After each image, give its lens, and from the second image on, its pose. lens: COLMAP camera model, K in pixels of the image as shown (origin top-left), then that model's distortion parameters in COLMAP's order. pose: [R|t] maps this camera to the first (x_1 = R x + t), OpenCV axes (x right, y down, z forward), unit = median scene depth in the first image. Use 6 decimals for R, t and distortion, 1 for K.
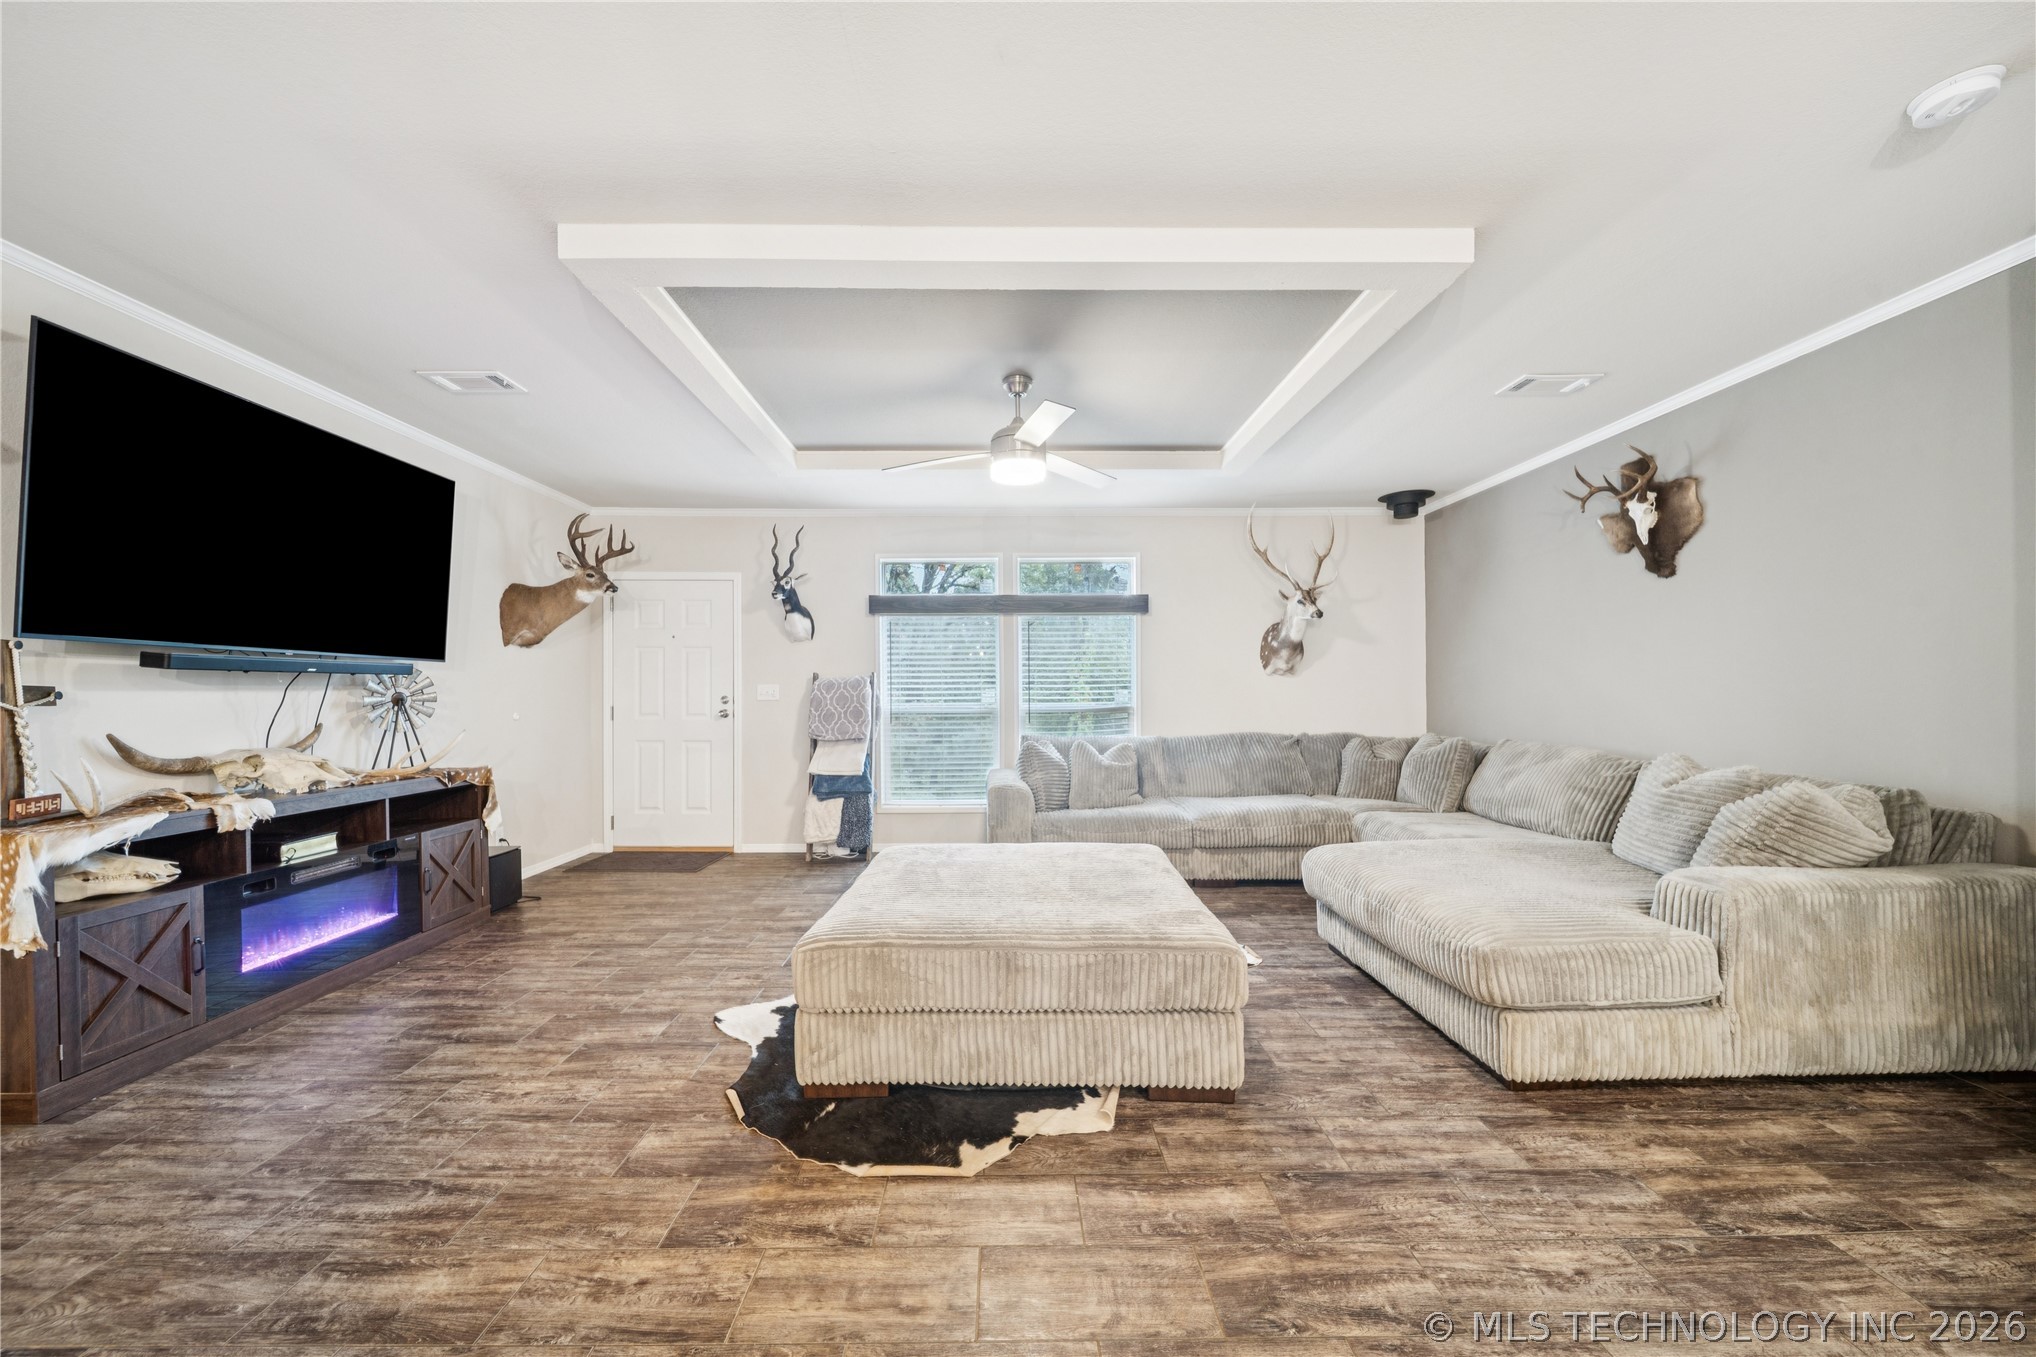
lens RADIAL K [[724.7, 0, 1009.8], [0, 724.7, 691.8], [0, 0, 1]] dist [-0.002509, -0.000580]
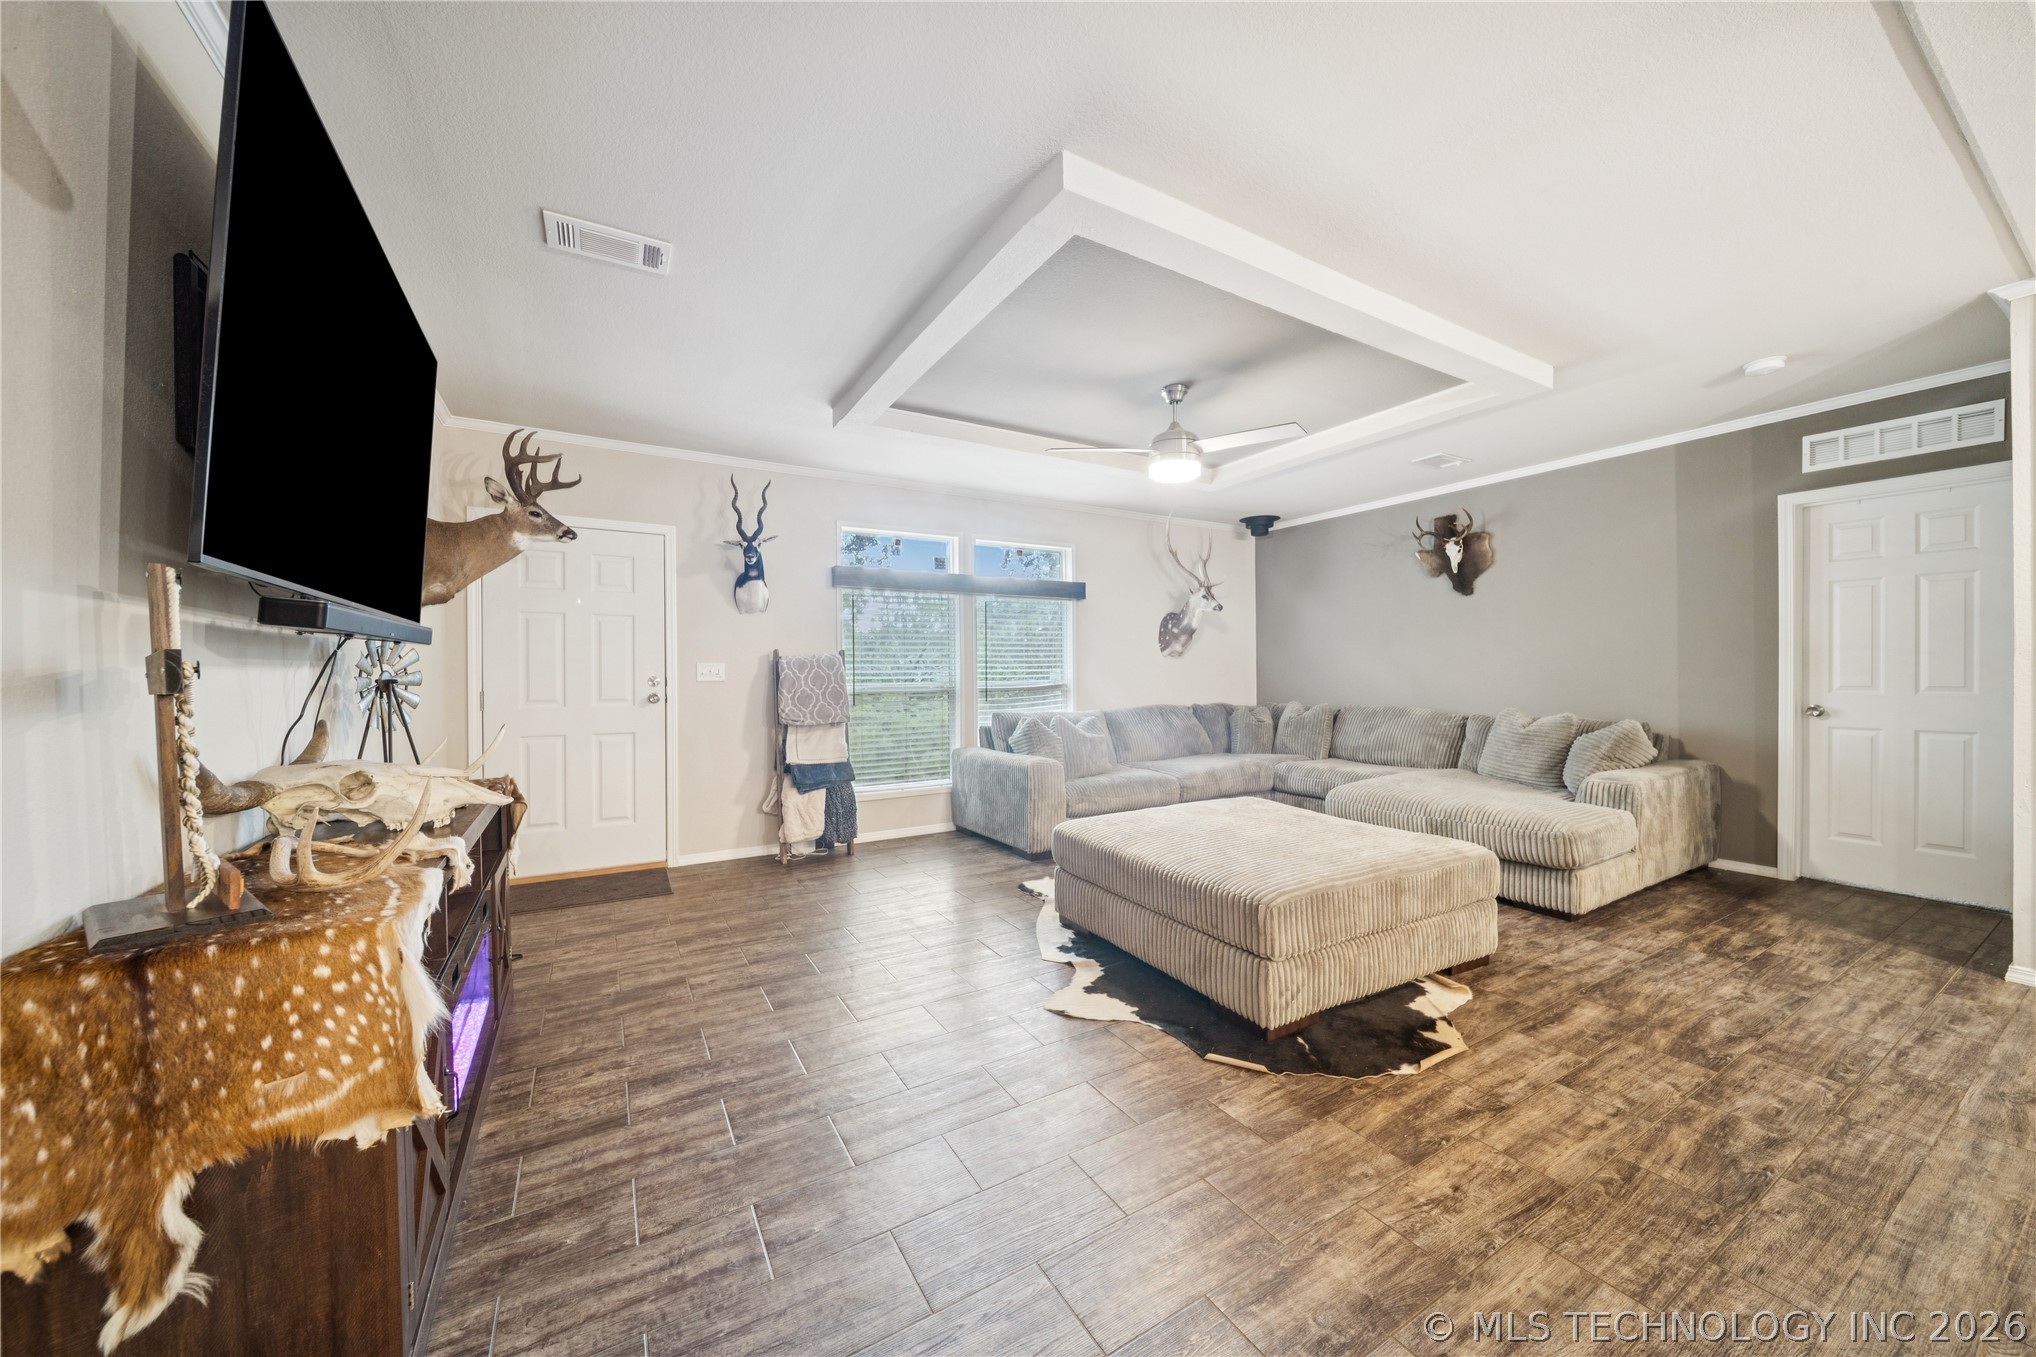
lens RADIAL K [[715.0, 0, 1019.2], [0, 715.0, 680.4], [0, 0, 1]] dist [-0.000622, -0.001269]
pose [[0.866612, -0.008253, 0.498914, -0.828548], [0.002752, 0.999927, 0.011761, 0.002964], [-0.498974, -0.008820, 0.866572, 0.189792]]
